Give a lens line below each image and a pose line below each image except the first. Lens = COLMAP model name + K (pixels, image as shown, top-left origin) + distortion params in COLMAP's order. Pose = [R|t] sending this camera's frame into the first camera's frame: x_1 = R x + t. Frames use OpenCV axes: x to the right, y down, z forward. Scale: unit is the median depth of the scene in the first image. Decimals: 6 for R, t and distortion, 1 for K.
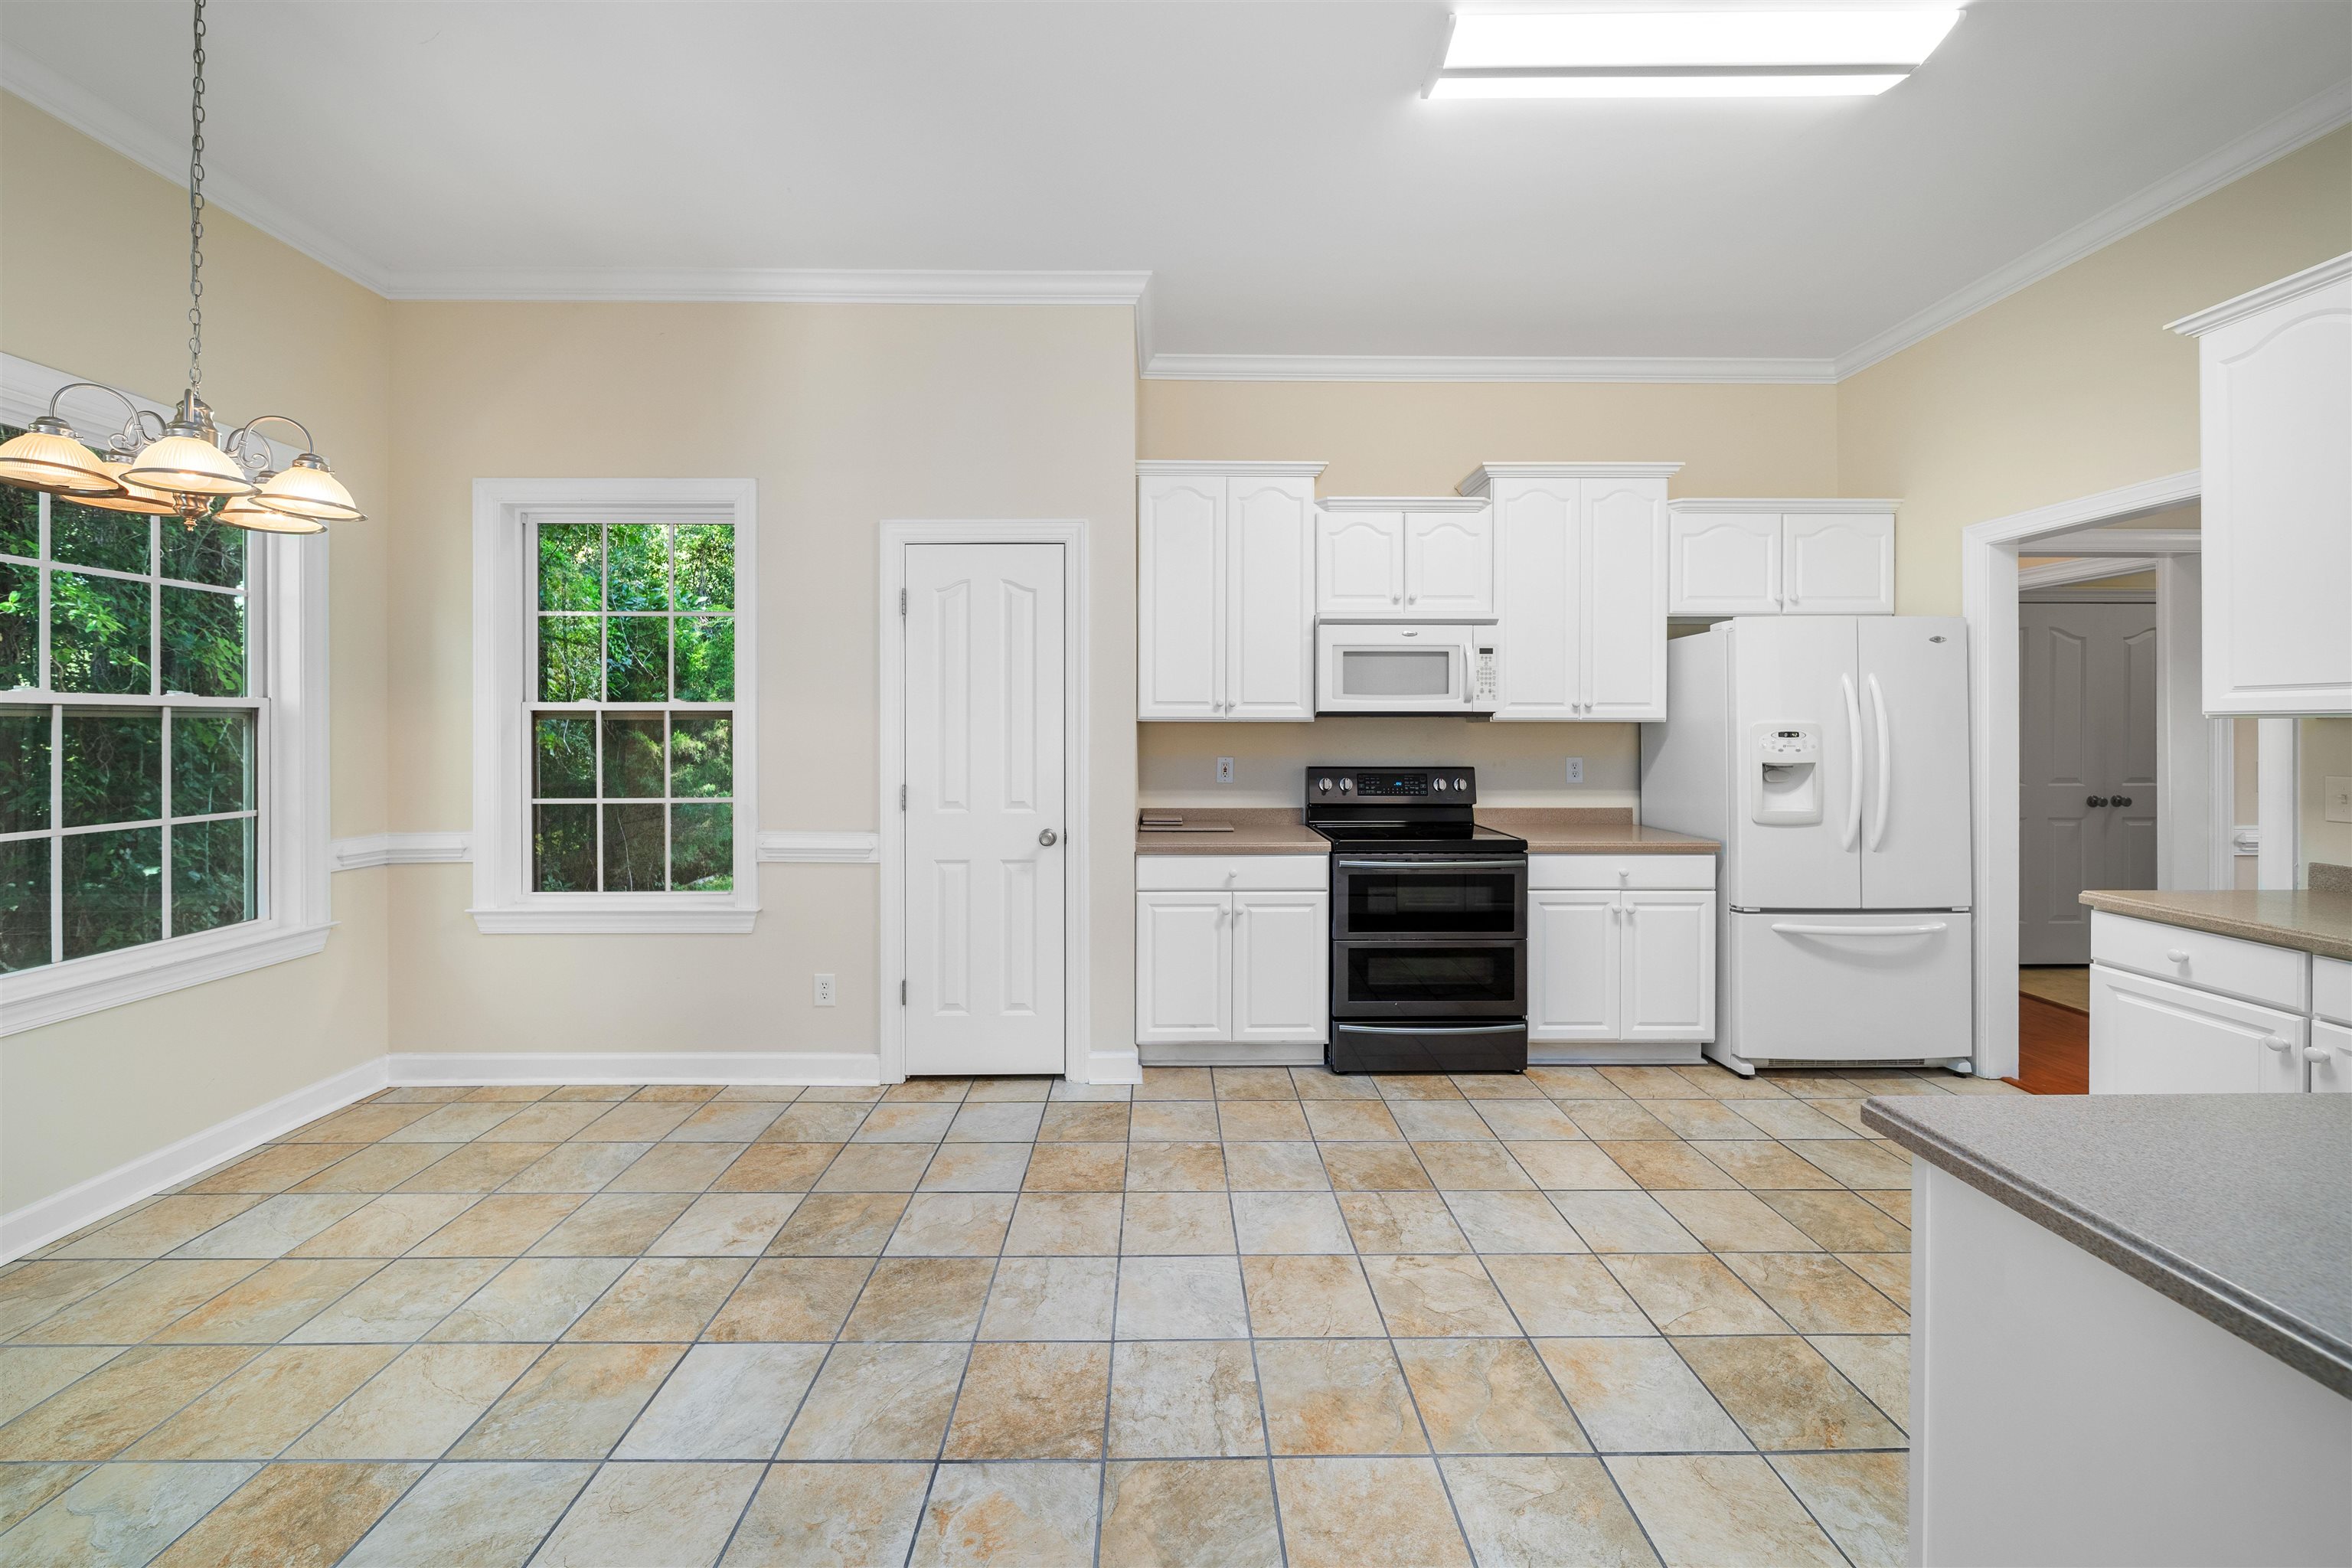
lens RADIAL K [[855.4, 0, 1174.0], [0, 855.4, 698.1], [0, 0, 1]] dist [-0.002254, -0.000339]
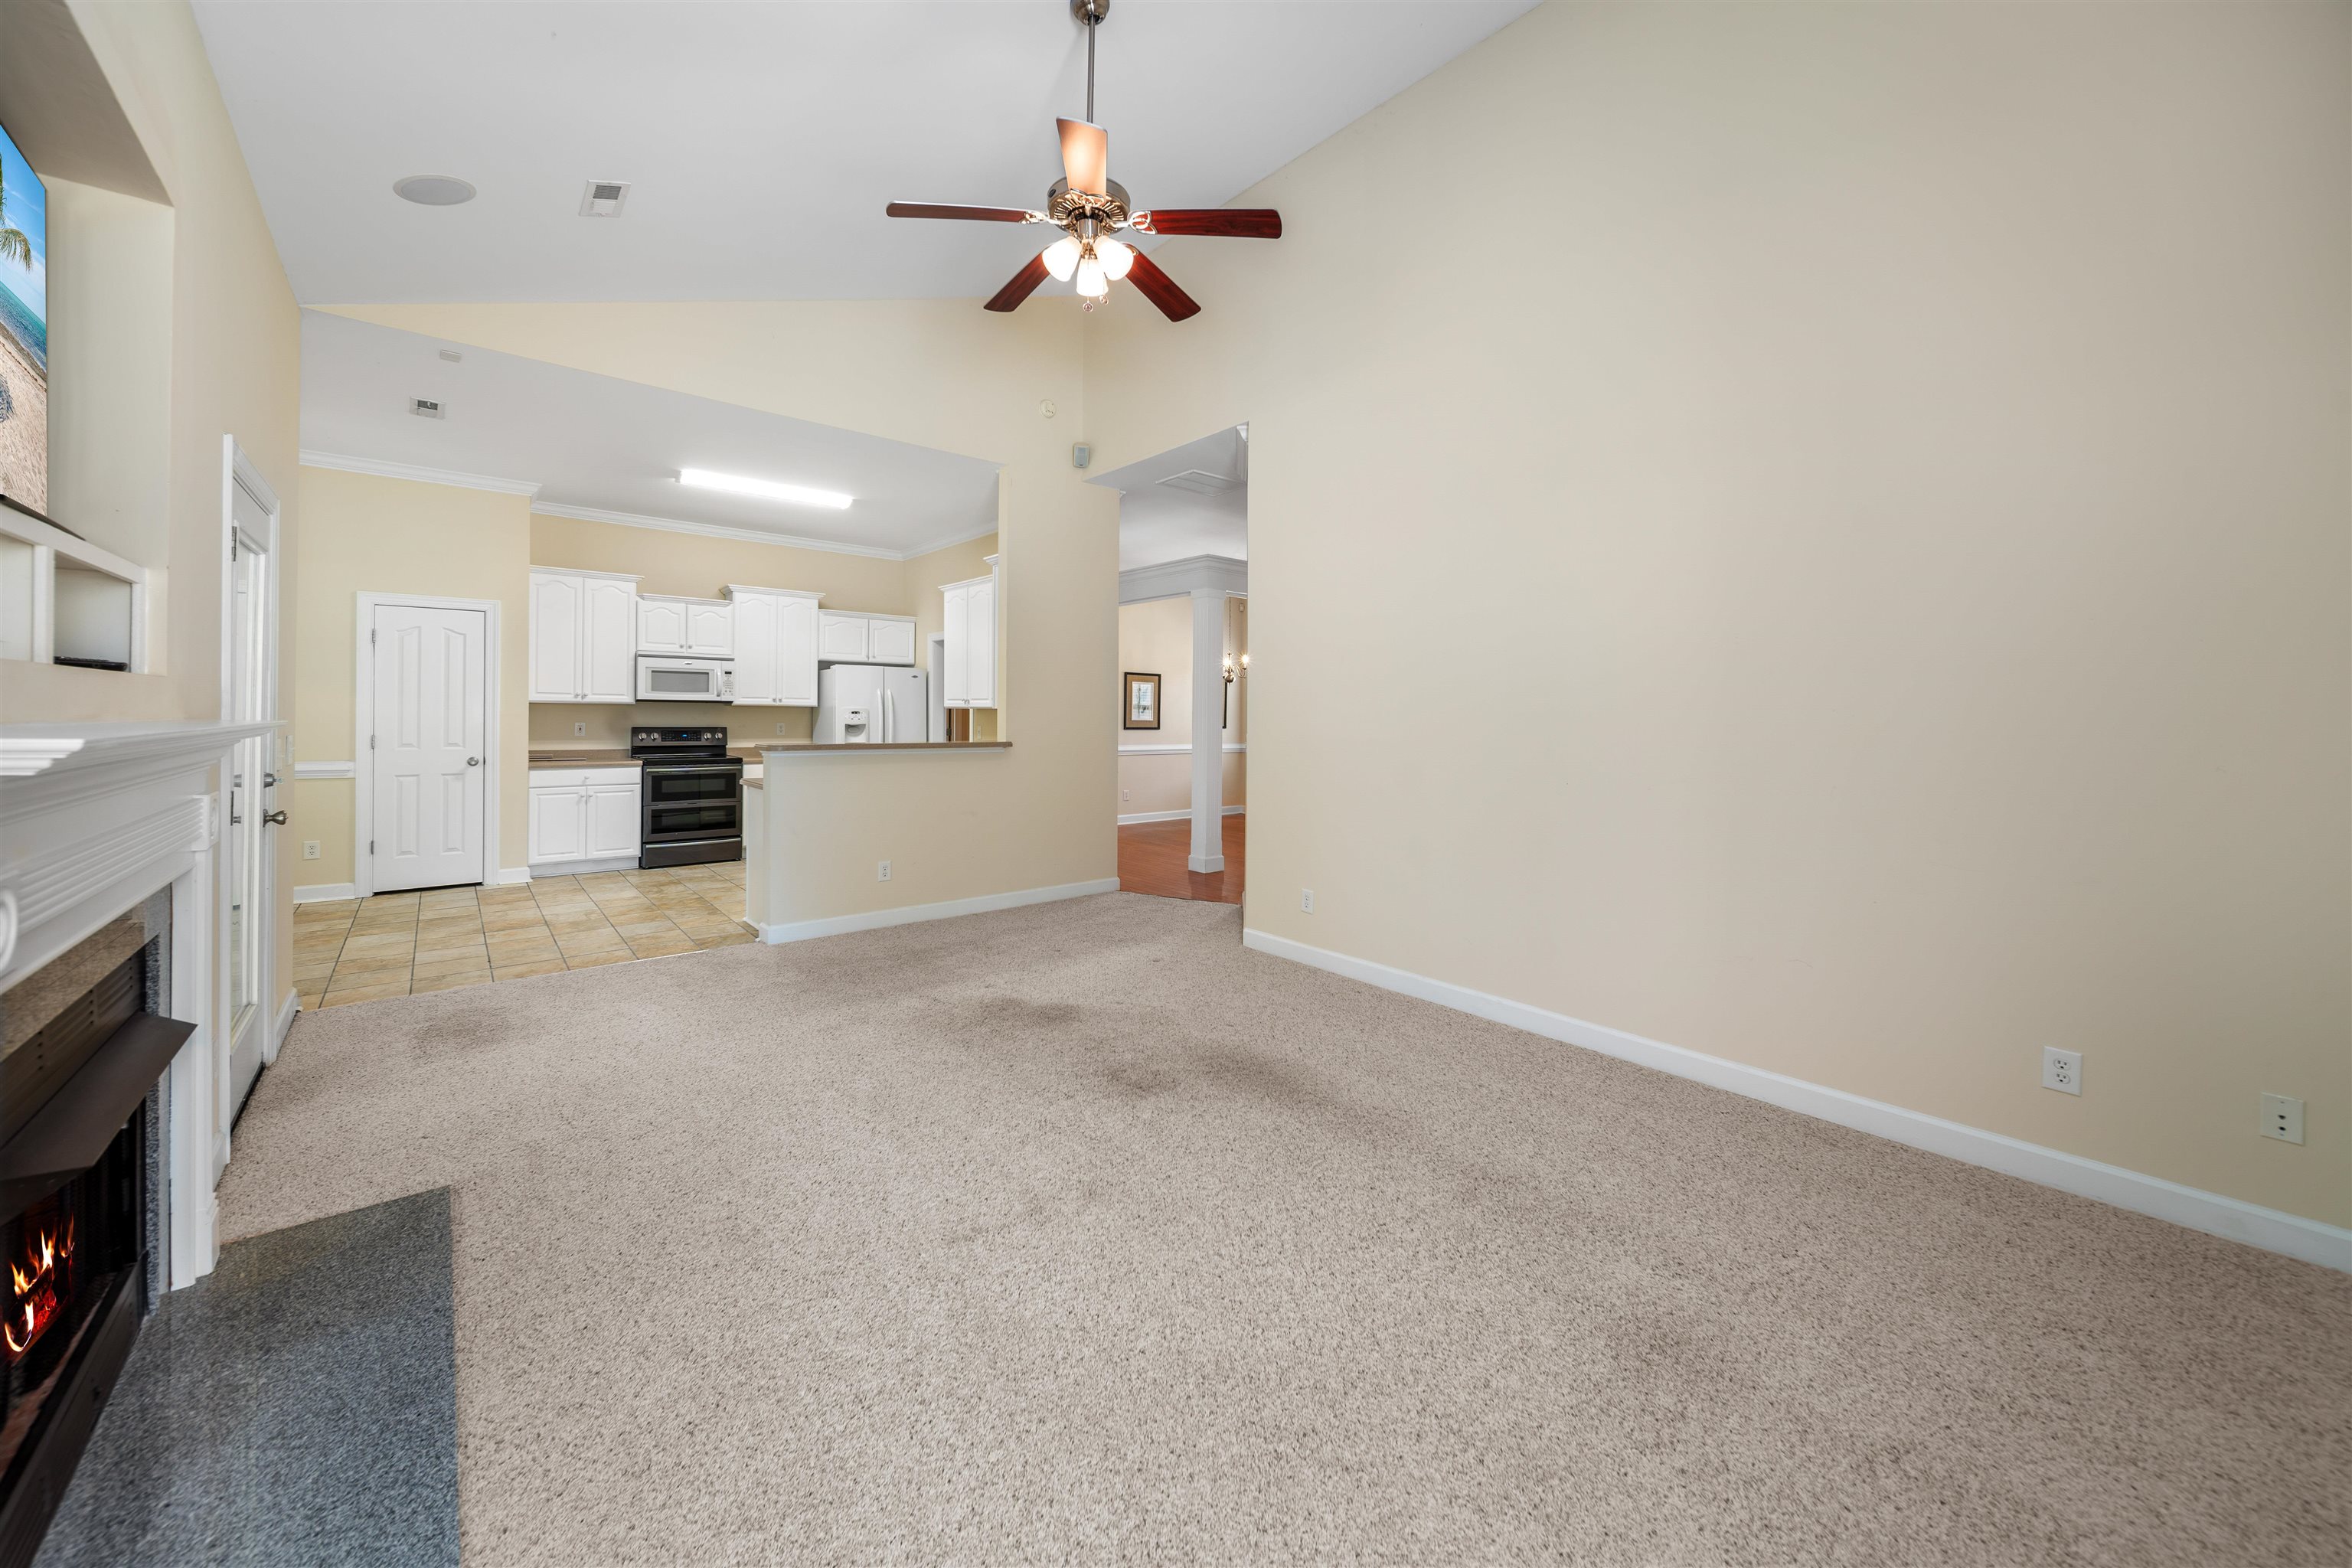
lens RADIAL K [[855.4, 0, 1175.8], [0, 855.4, 726.2], [0, 0, 1]] dist [-0.002254, -0.000339]
pose [[0.769603, -0.000470, 0.638522, -0.150084], [-0.033890, 0.998560, 0.041582, -0.050681], [-0.637623, -0.053641, 0.768479, -1.446024]]
